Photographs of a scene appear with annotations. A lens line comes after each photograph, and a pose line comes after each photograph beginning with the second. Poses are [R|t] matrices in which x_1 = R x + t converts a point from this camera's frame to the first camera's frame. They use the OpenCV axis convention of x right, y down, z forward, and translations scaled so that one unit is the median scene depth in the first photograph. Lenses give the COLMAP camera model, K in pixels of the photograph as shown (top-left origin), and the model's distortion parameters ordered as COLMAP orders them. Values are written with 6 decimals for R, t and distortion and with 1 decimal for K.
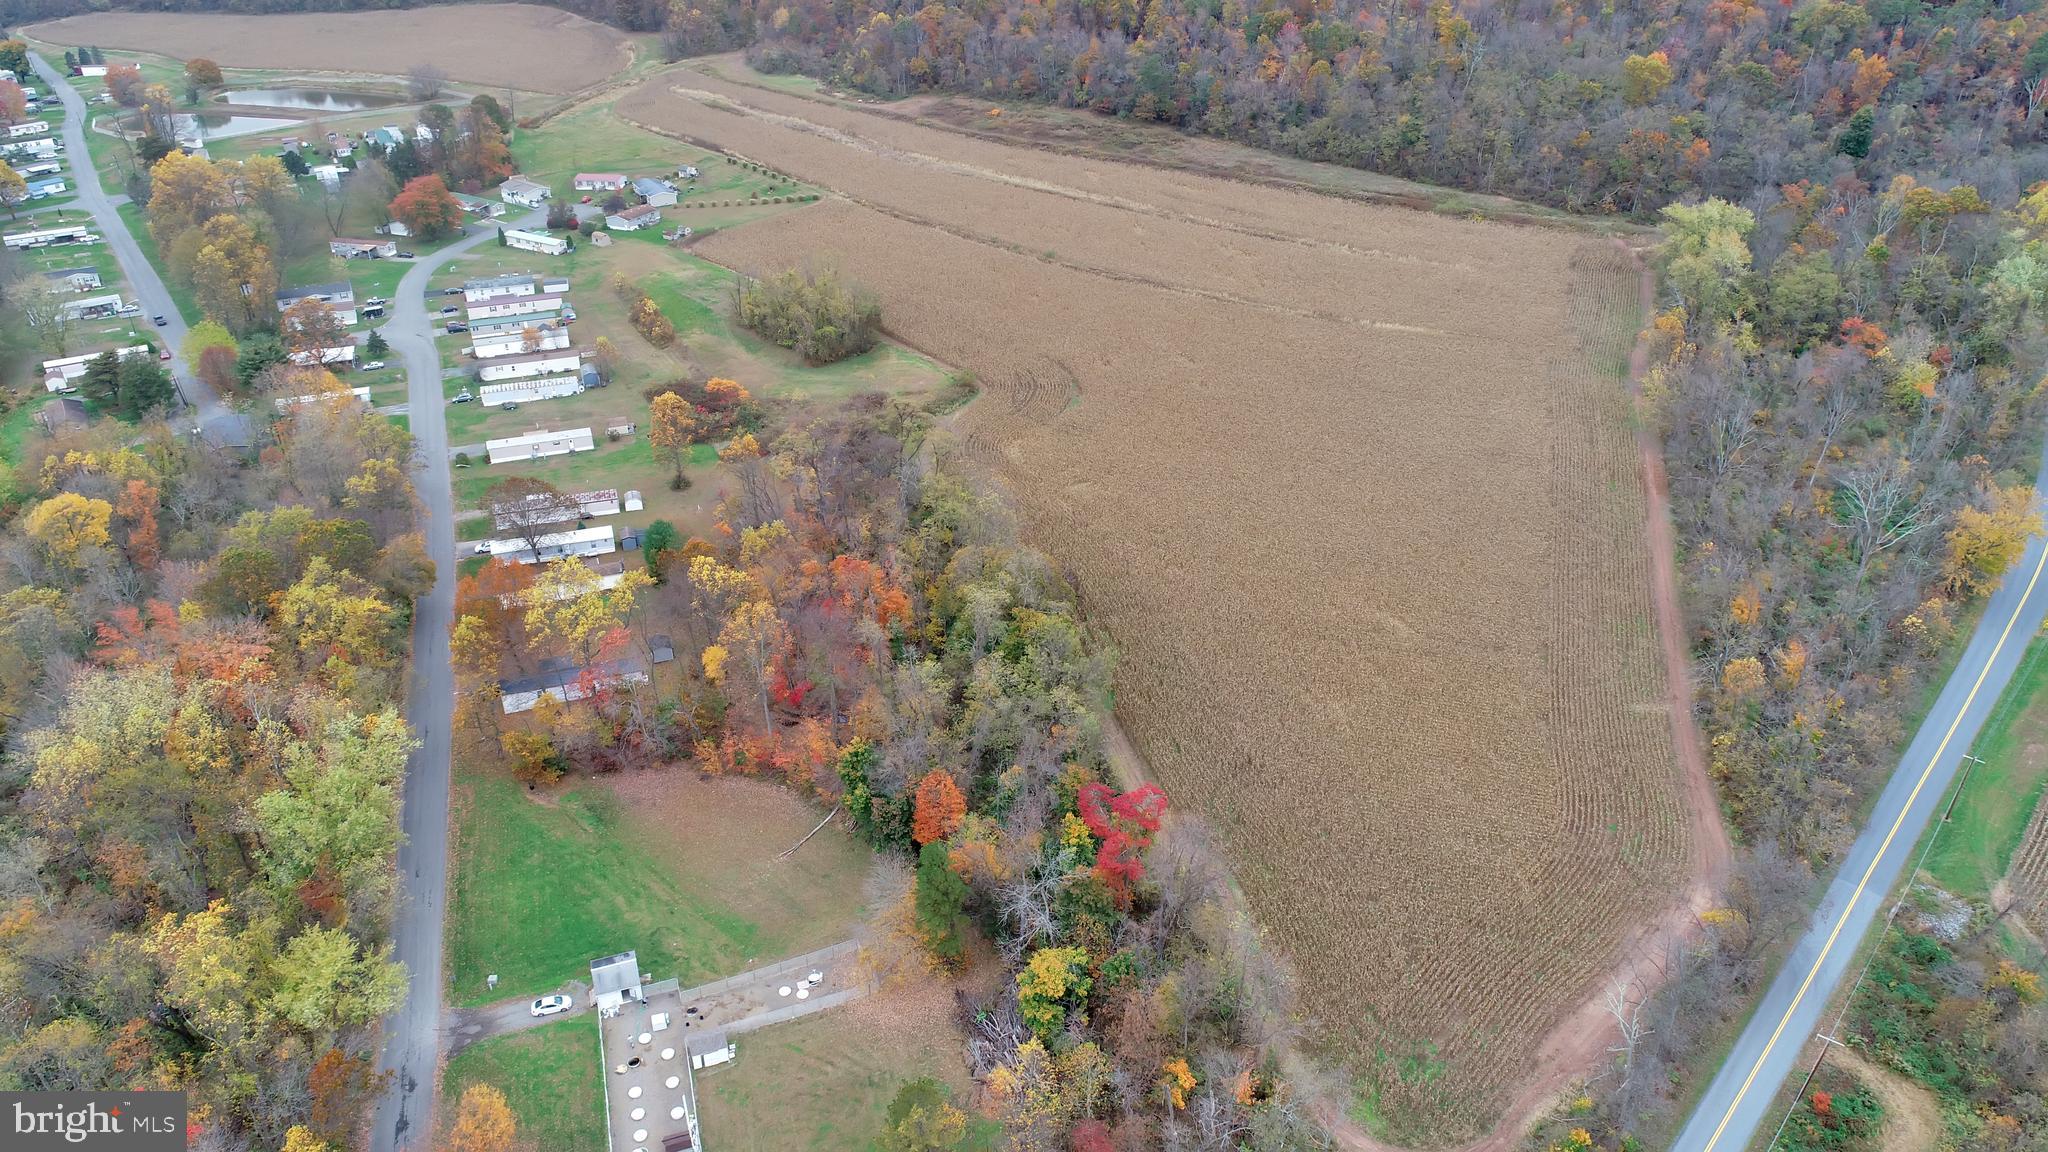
lens RADIAL K [[1362.2, 0, 1024.0], [0, 1362.2, 576.0], [0, 0, 1]] dist [-0.007350, 0.001107]
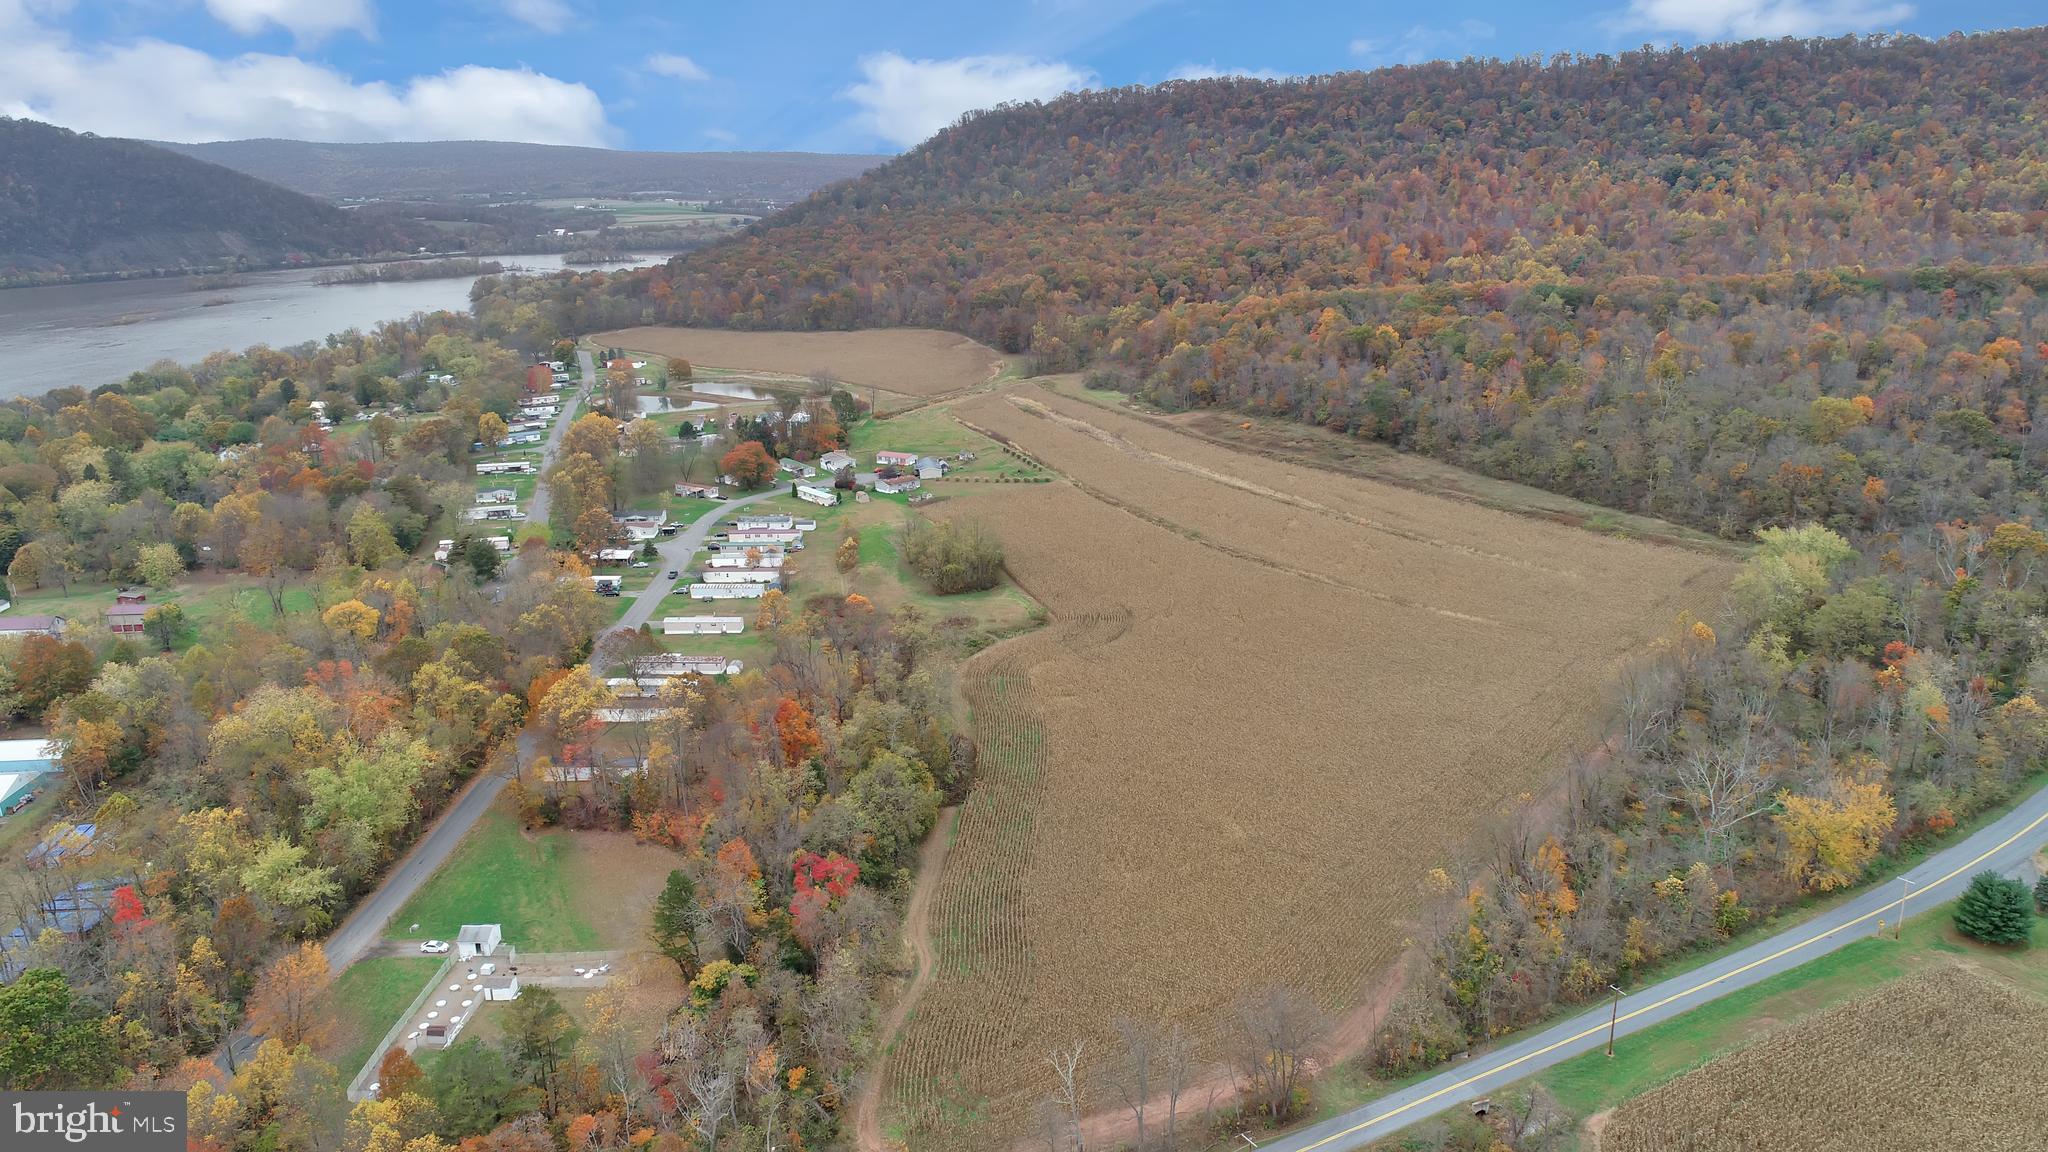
lens RADIAL K [[1362.2, 0, 1024.0], [0, 1362.2, 576.0], [0, 0, 1]] dist [-0.007350, 0.001107]
pose [[0.935918, 0.090410, -0.340416, 0.242211], [-0.167414, 0.964526, -0.204113, 0.047661], [0.309886, 0.248023, 0.917853, -0.070833]]
